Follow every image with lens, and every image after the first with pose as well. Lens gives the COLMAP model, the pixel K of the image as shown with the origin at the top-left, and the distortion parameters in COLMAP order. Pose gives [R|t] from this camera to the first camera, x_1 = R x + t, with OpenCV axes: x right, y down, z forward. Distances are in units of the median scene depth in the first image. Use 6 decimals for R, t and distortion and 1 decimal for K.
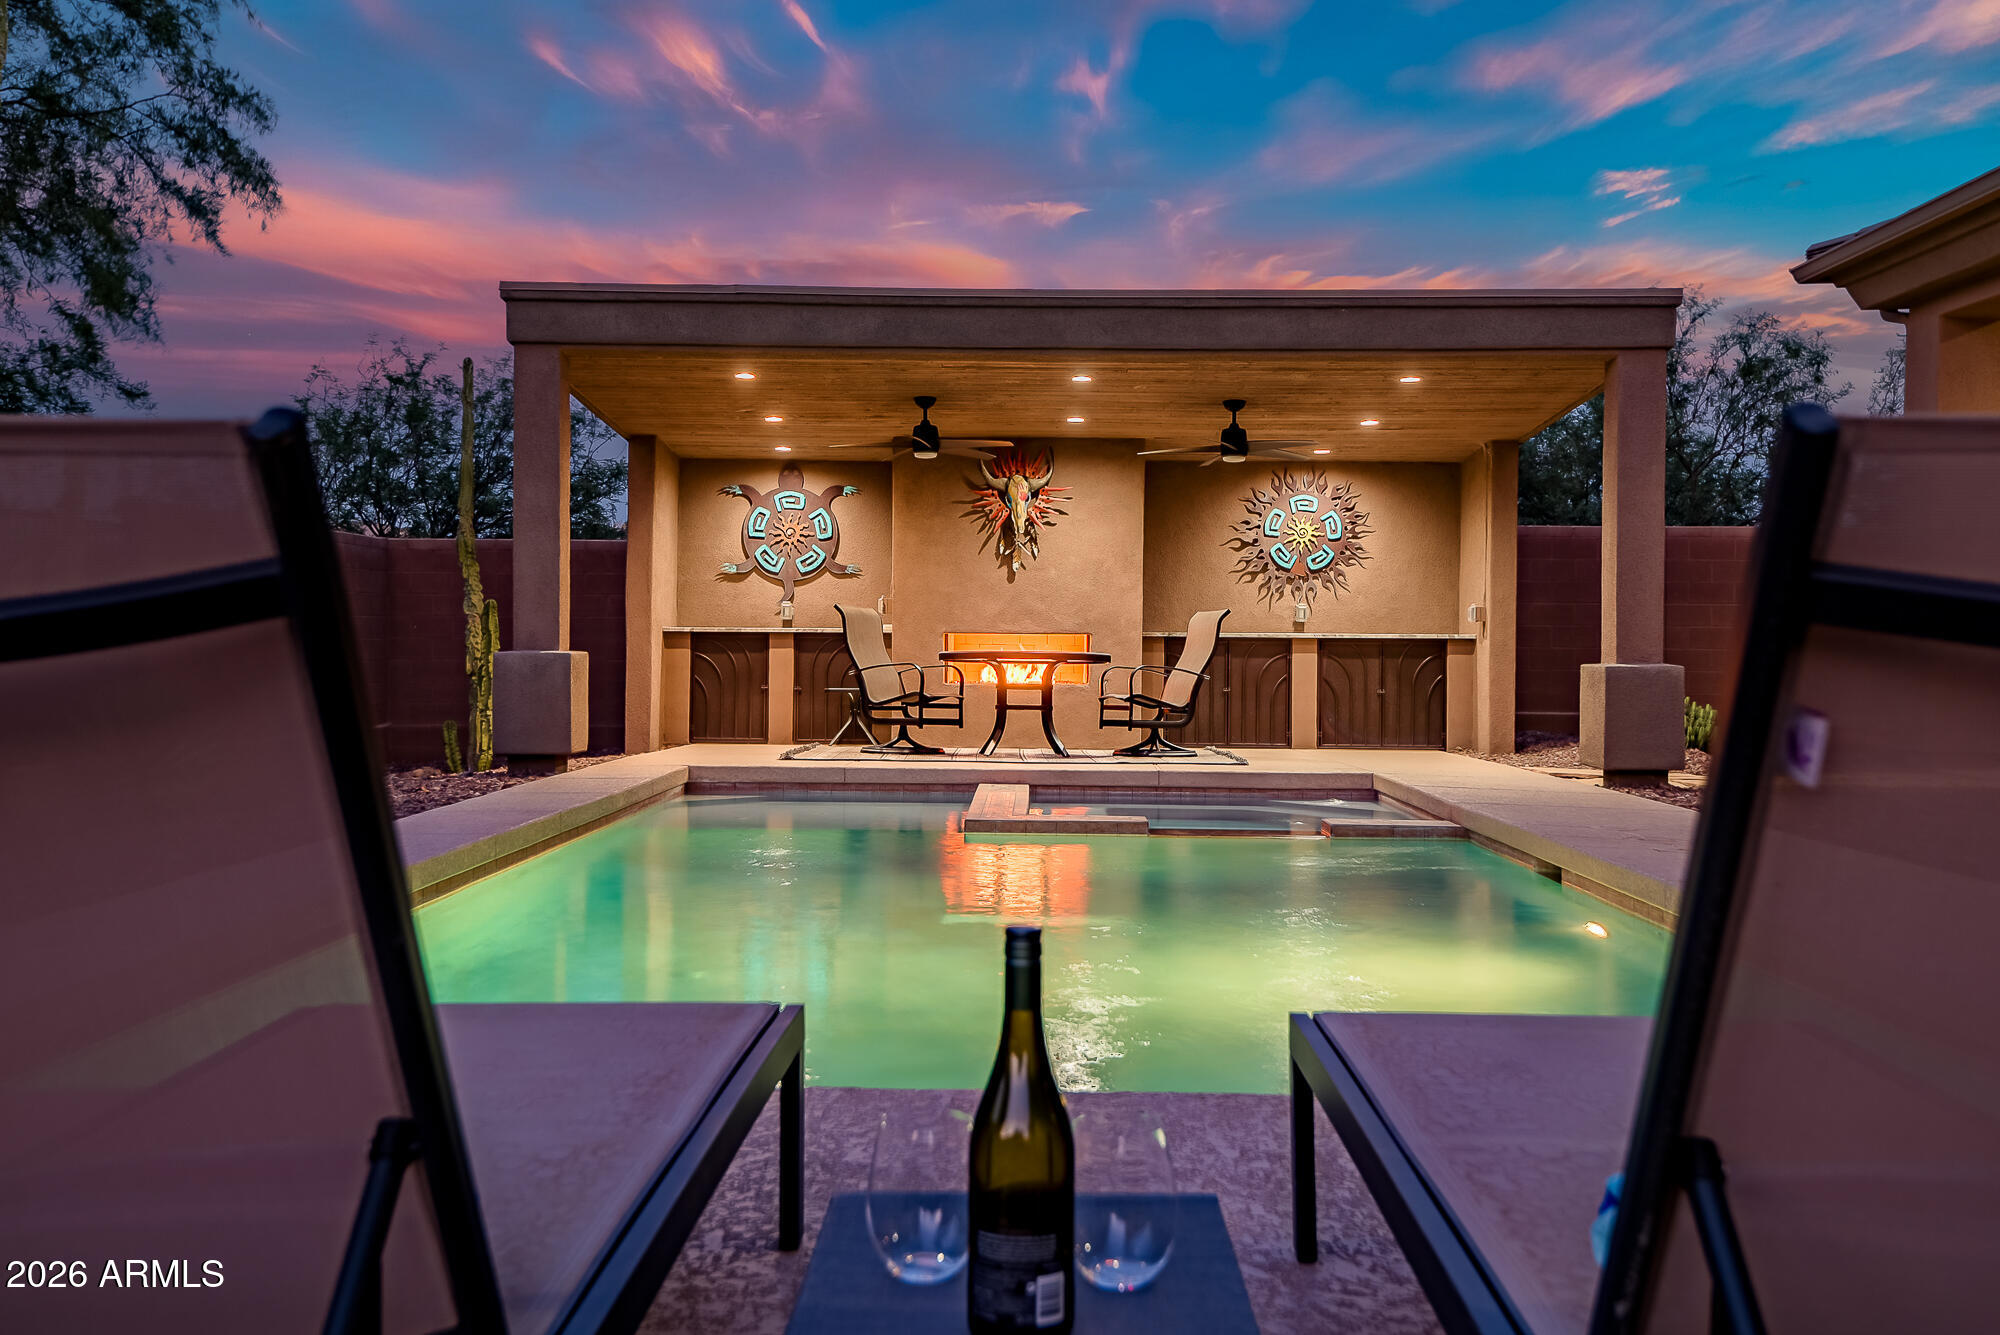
lens RADIAL K [[2000.1, 0, 1009.6], [0, 2000.1, 667.4], [0, 0, 1]] dist [0.157062, 0.000000]
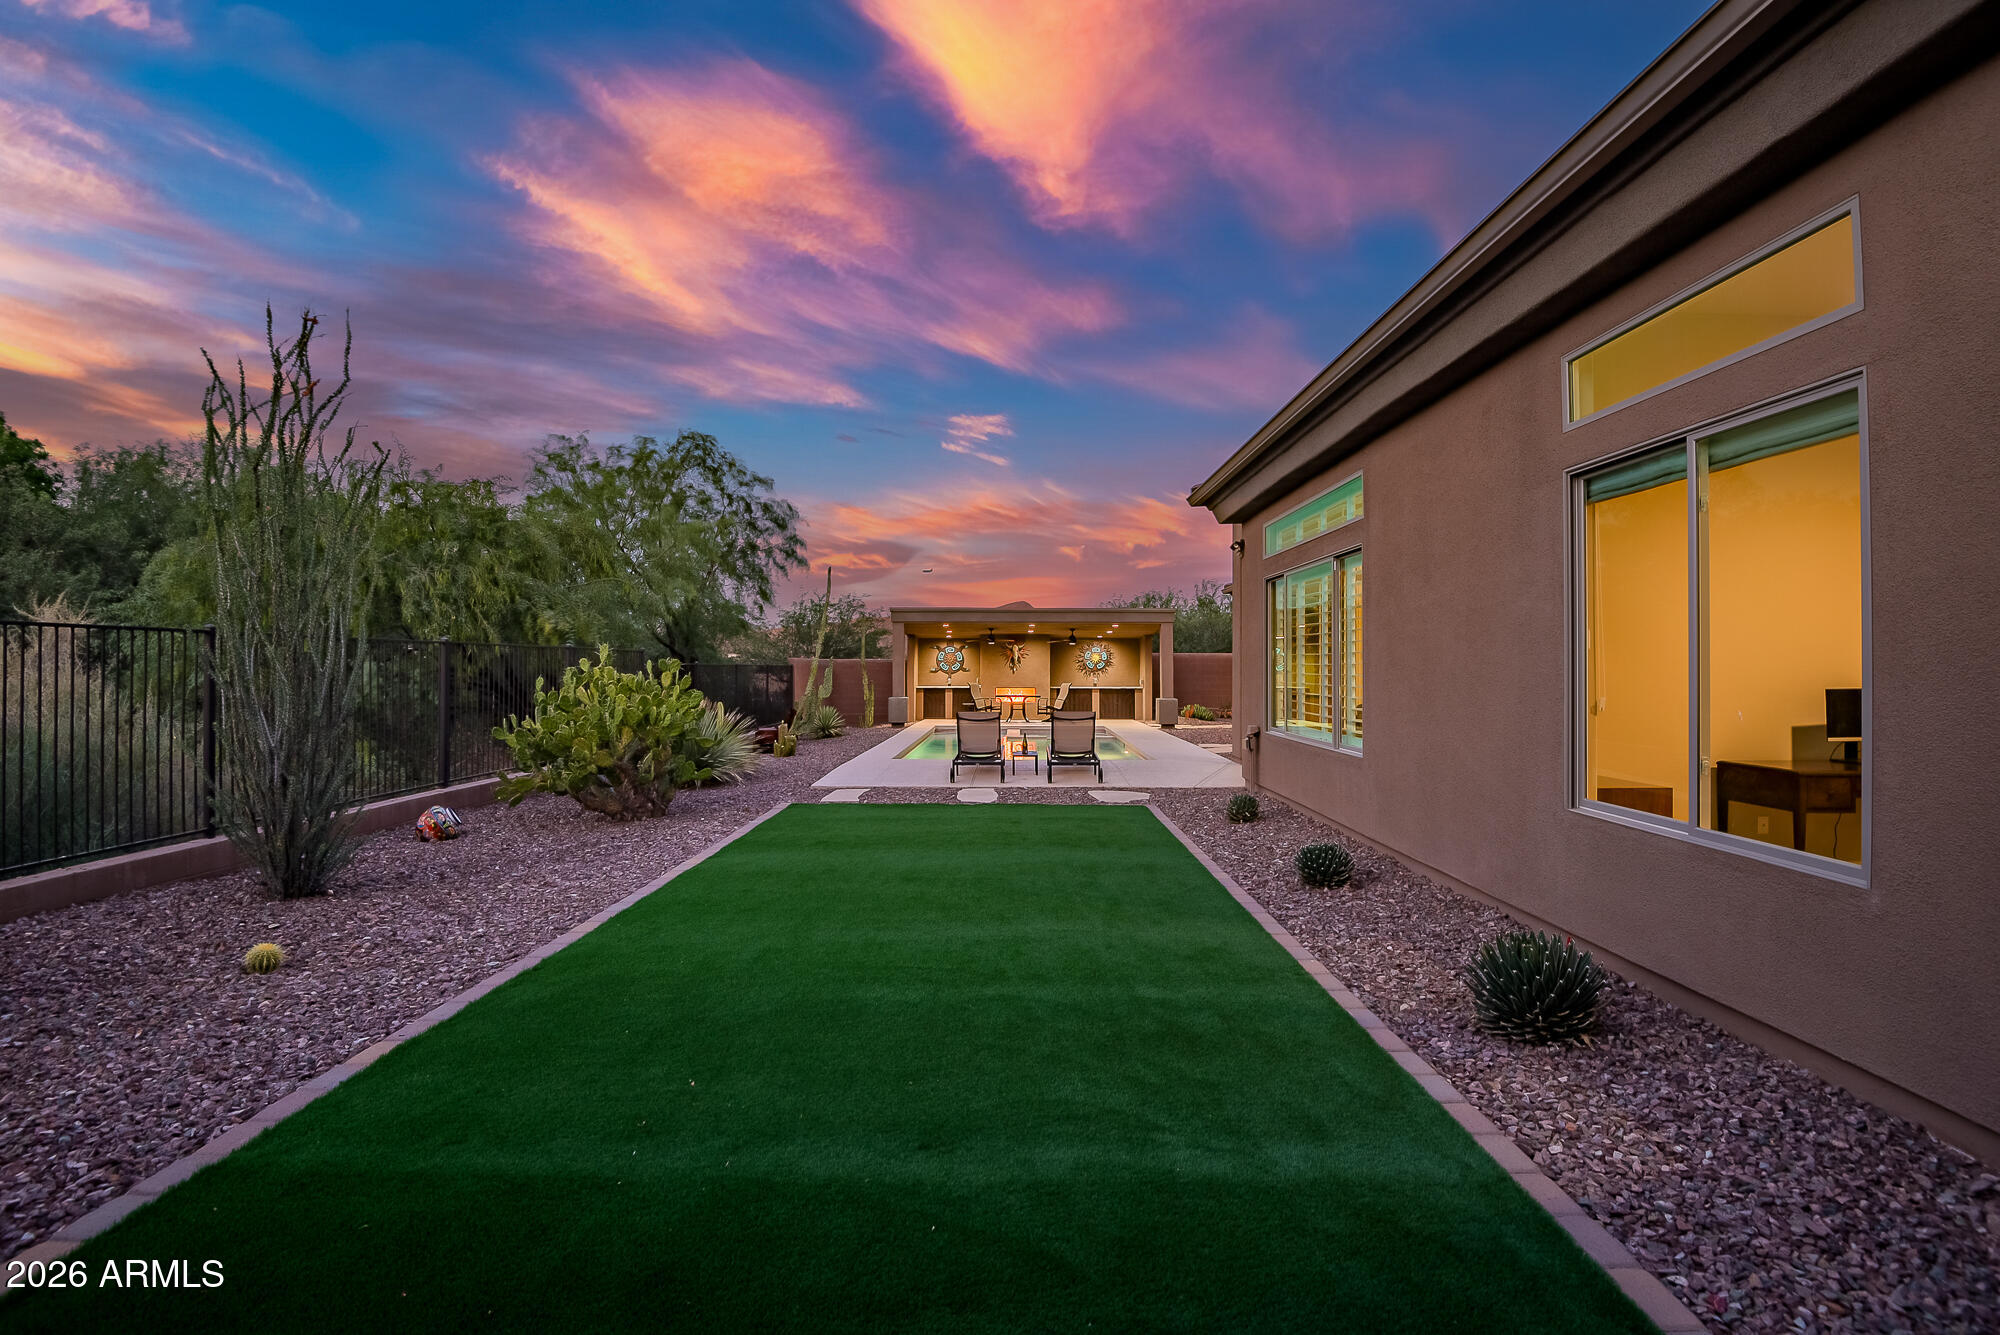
lens RADIAL K [[916.8, 0, 964.2], [0, 916.8, 673.9], [0, 0, 1]] dist [-0.009428, -0.000712]
pose [[0.999058, -0.008360, -0.042580, -0.017337], [0.008028, 0.999936, -0.007972, -0.030856], [0.042644, 0.007622, 0.999061, -0.662860]]
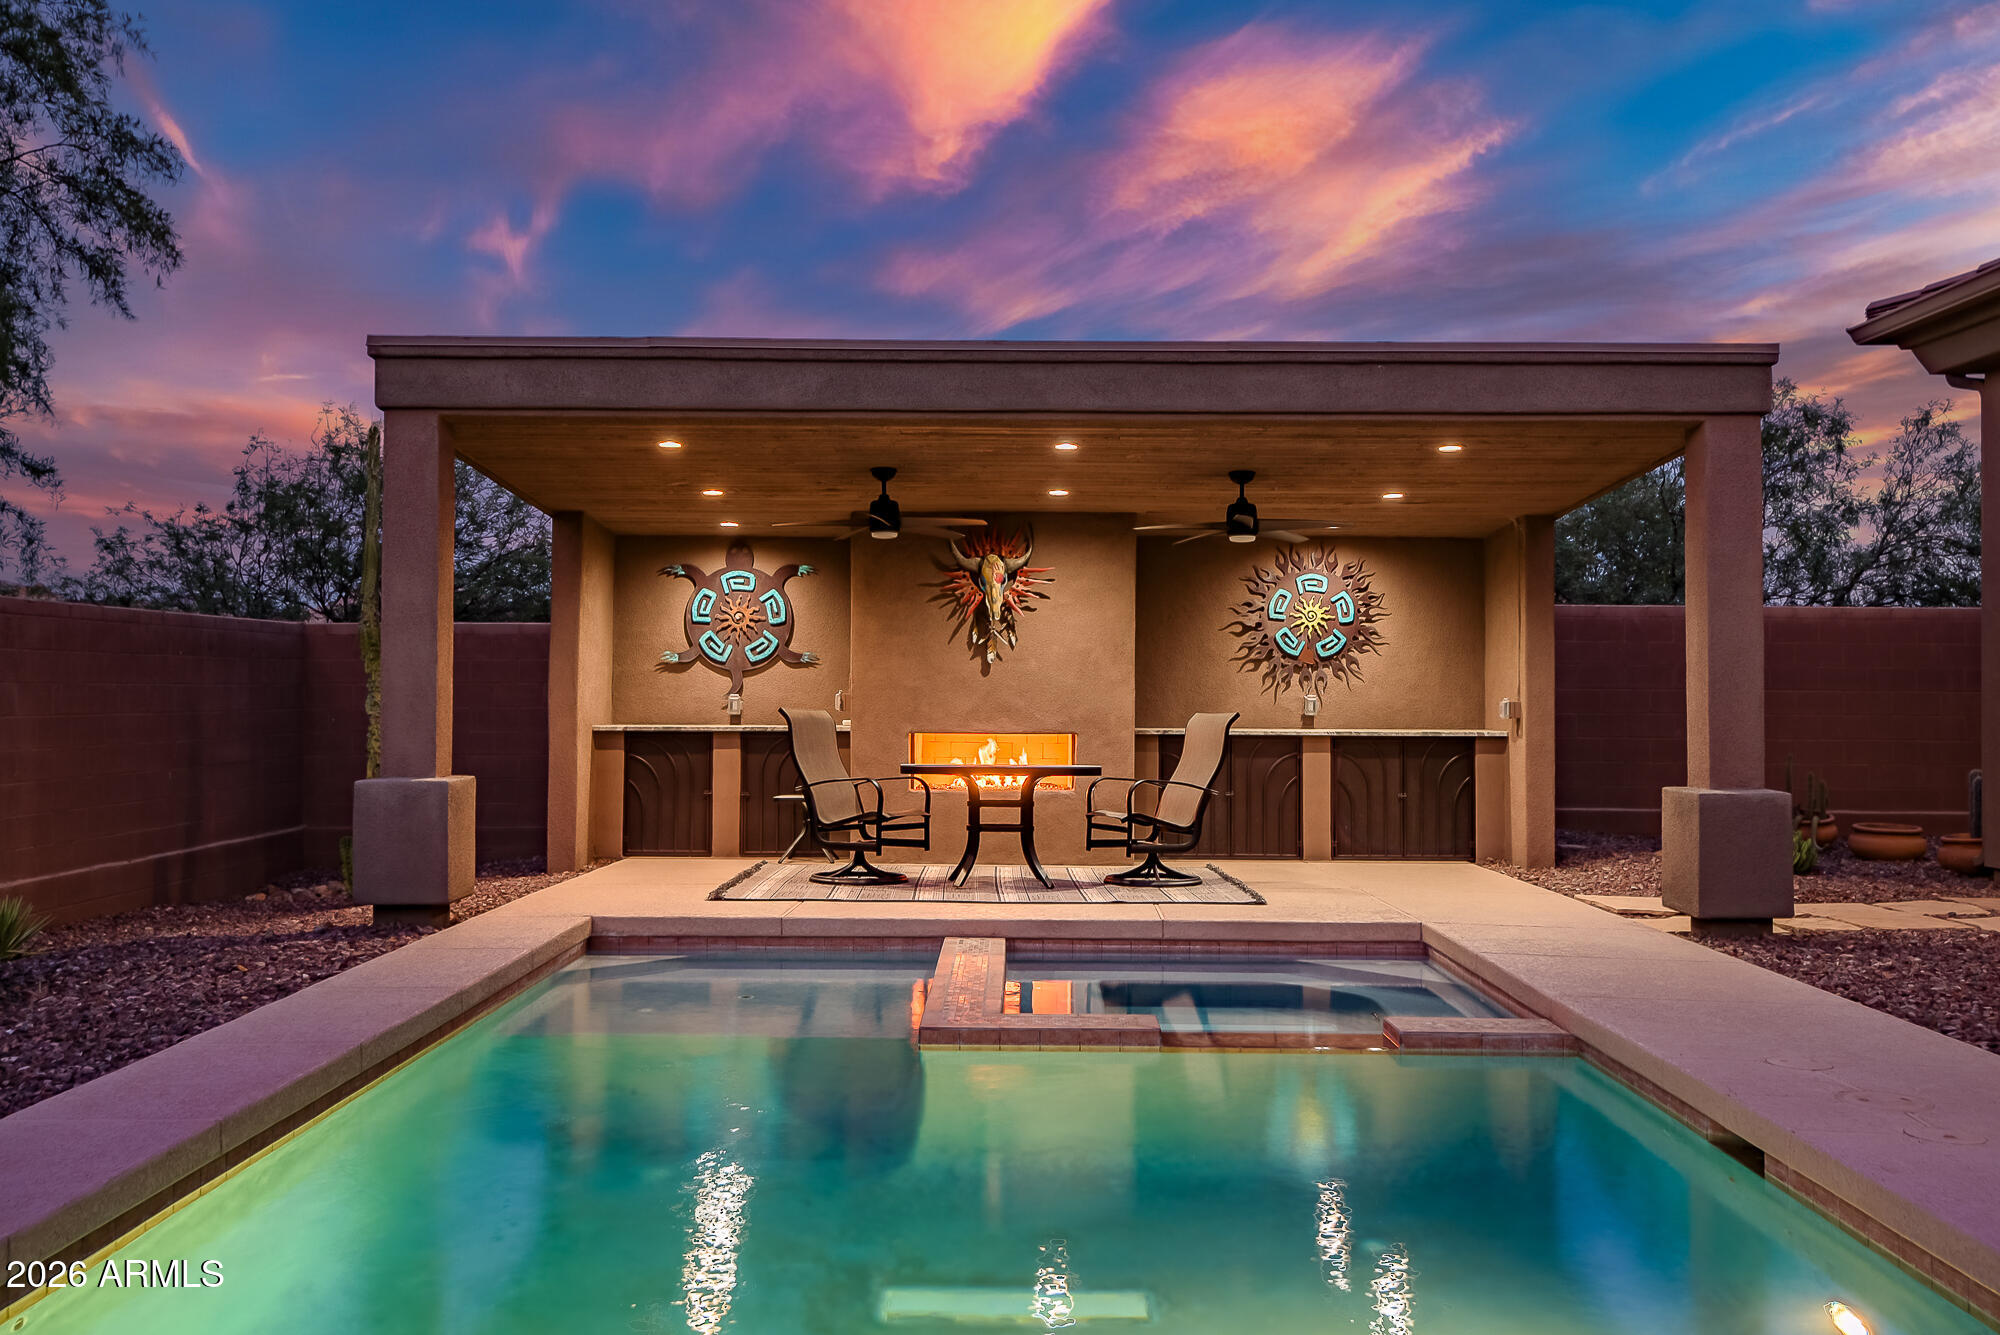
lens RADIAL K [[1878.1, 0, 1014.3], [0, 1878.1, 662.1], [0, 0, 1]] dist [0.055737, 0.000000]
pose [[0.999922, -0.003611, 0.011916, 0.003644], [0.003916, 0.999663, -0.025660, -0.027410], [-0.011820, 0.025704, 0.999600, 0.174984]]
